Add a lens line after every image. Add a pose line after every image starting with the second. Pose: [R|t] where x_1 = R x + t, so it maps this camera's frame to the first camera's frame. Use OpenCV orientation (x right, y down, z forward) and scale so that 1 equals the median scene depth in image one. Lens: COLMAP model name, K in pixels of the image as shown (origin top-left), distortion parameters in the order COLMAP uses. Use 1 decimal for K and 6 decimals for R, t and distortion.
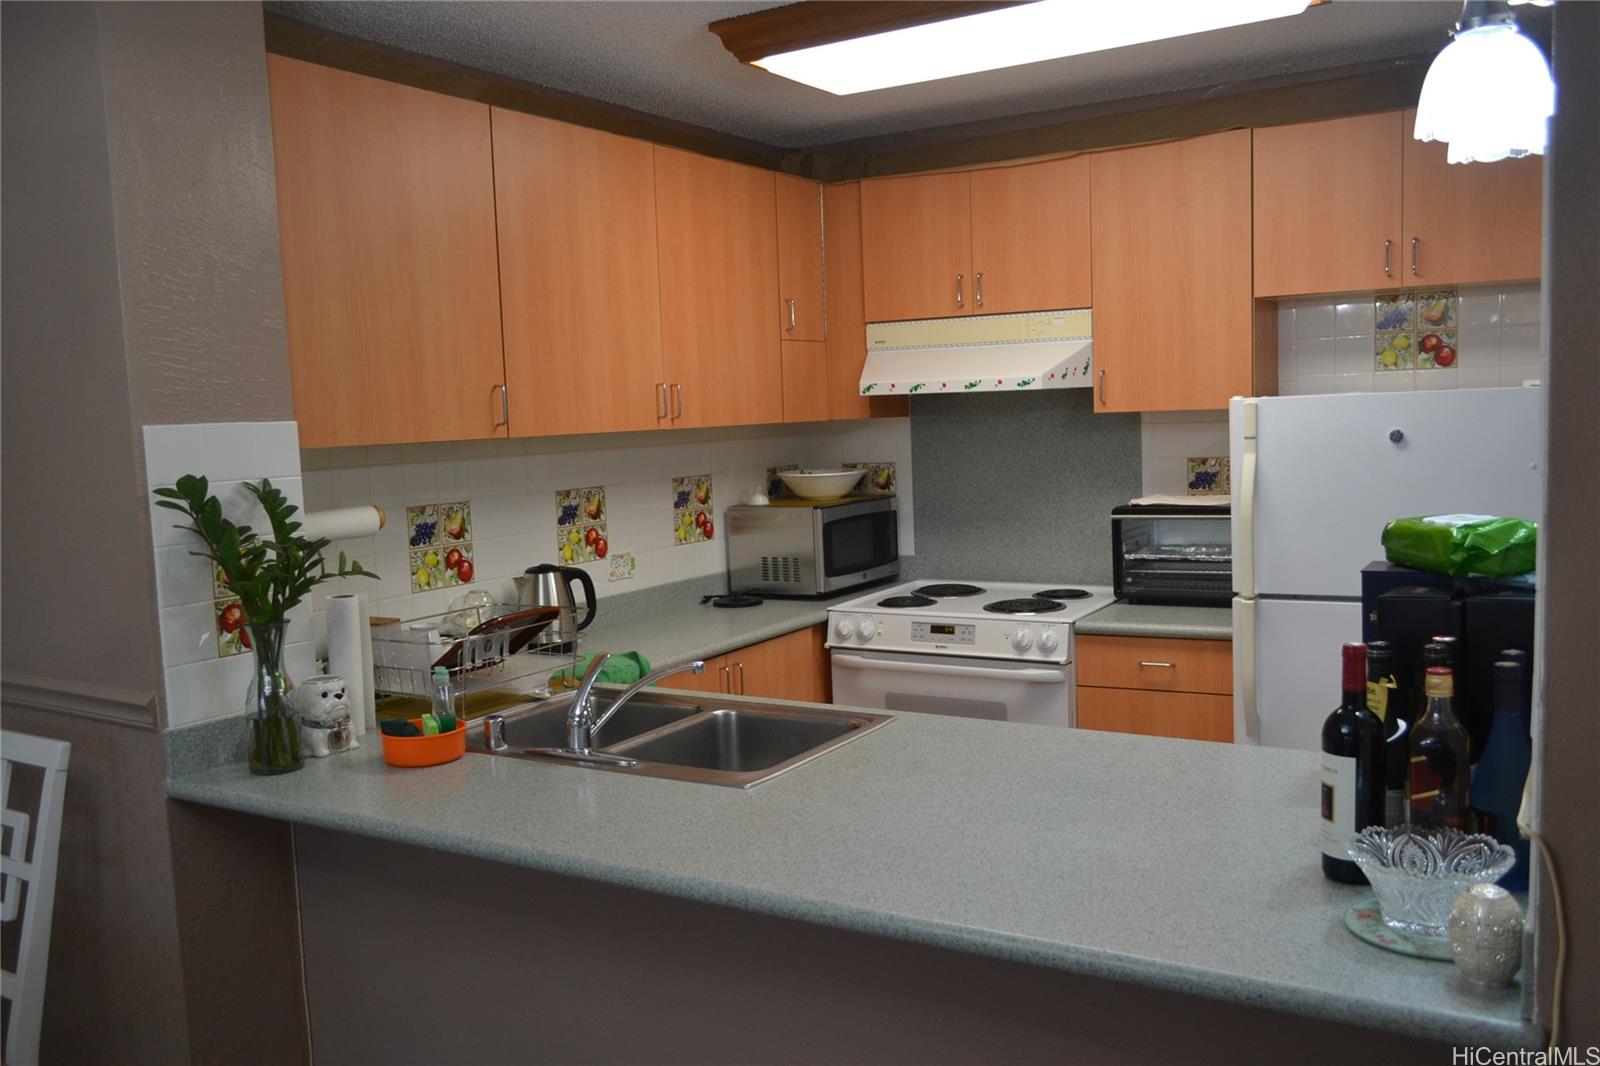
lens RADIAL K [[1350.7, 0, 800.0], [0, 1350.7, 533.0], [0, 0, 1]] dist [-0.014620, 0.001509]
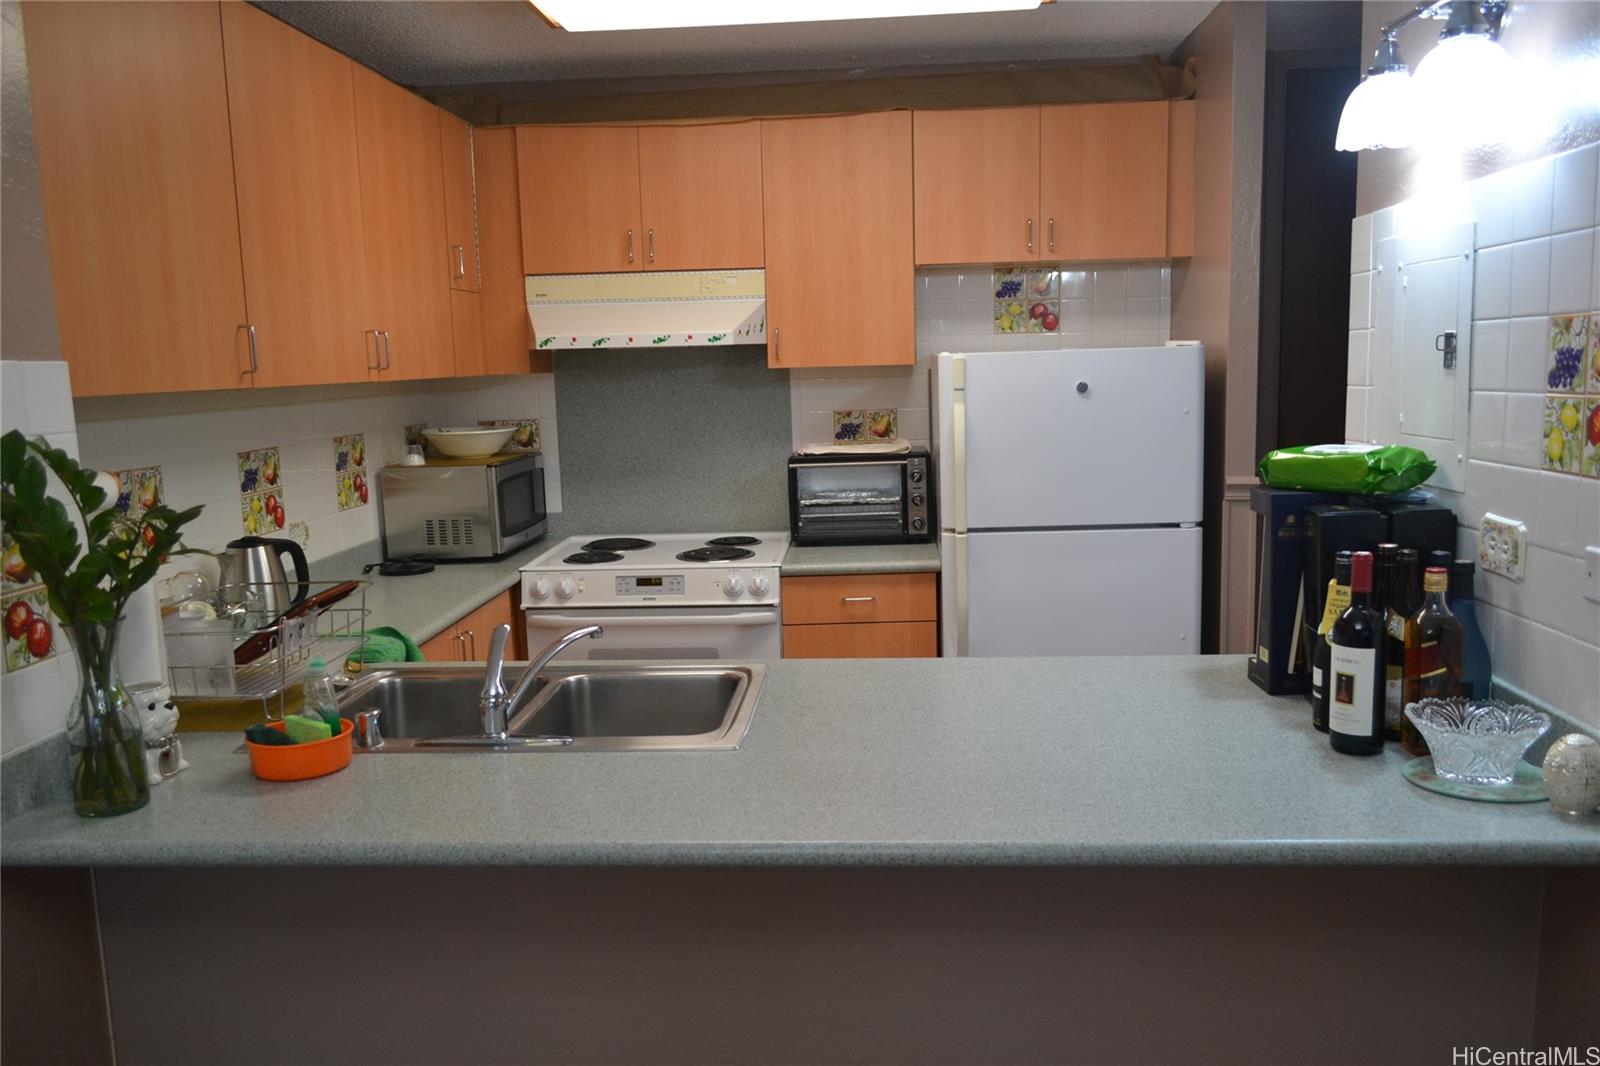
lens RADIAL K [[1267.5, 0, 800.0], [0, 1267.5, 533.0], [0, 0, 1]] dist [-0.006704, 0.000424]
pose [[0.886969, -0.051118, 0.458991, -0.226981], [0.036906, 0.998522, 0.039889, 0.001235], [-0.460352, -0.018441, 0.887545, 0.104836]]
